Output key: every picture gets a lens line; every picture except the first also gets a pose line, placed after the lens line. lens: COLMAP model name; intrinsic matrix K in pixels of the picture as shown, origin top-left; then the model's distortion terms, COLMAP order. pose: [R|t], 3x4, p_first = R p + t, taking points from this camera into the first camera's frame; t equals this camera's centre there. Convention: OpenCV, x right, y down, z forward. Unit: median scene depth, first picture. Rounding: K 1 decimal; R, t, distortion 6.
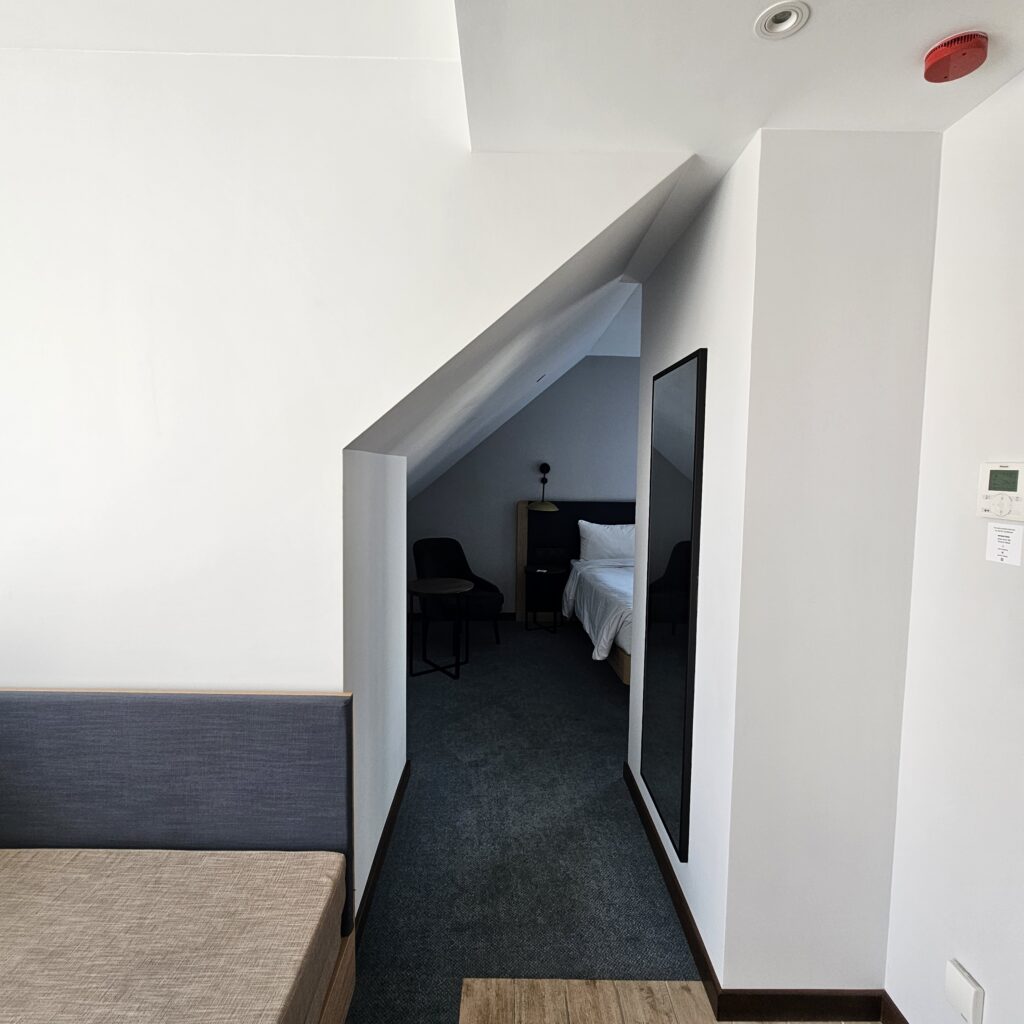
lens RADIAL K [[560.1, 0, 510.1], [0, 560.1, 512.0], [0, 0, 1]] dist [0.001571, -0.000842]
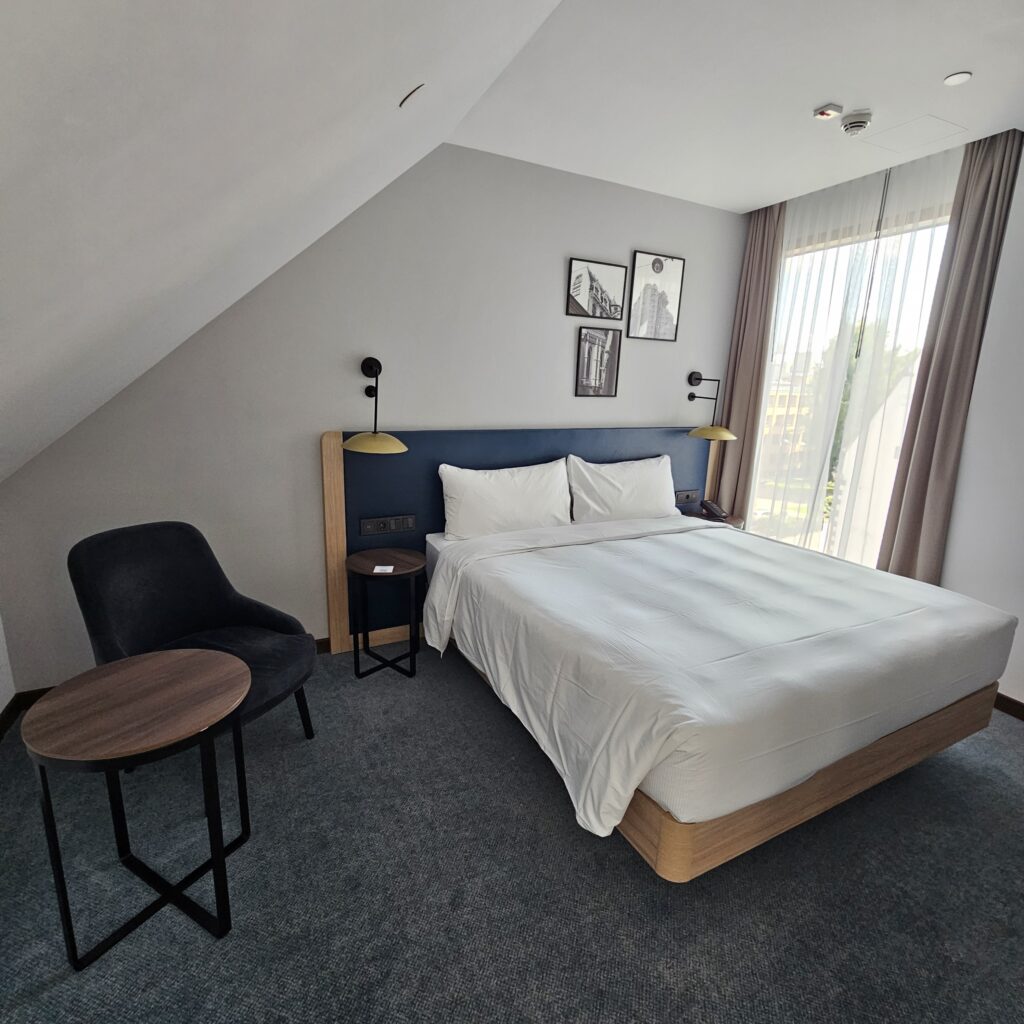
lens RADIAL K [[560.1, 0, 516.1], [0, 560.1, 510.1], [0, 0, 1]] dist [0.001571, -0.000842]
pose [[0.916042, -0.079869, 0.393049, -0.029978], [0.018546, 0.987359, 0.157411, -0.027382], [-0.400652, -0.136905, 0.905944, 0.476494]]
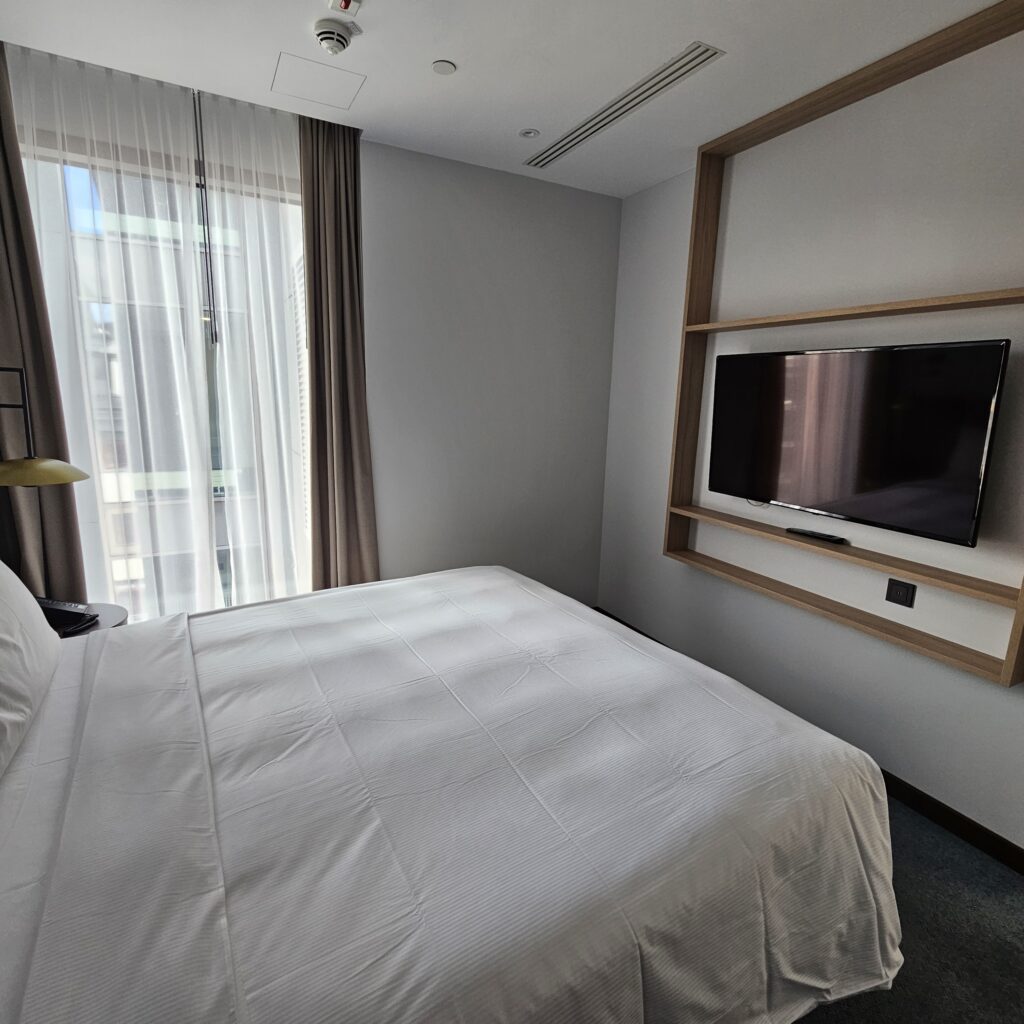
lens RADIAL K [[560.1, 0, 510.1], [0, 560.1, 506.5], [0, 0, 1]] dist [0.001571, -0.000842]
pose [[-0.457507, -0.205483, 0.865138, 0.020670], [0.034245, 0.968140, 0.248057, -0.065341], [-0.888546, 0.143115, -0.435894, 0.925538]]
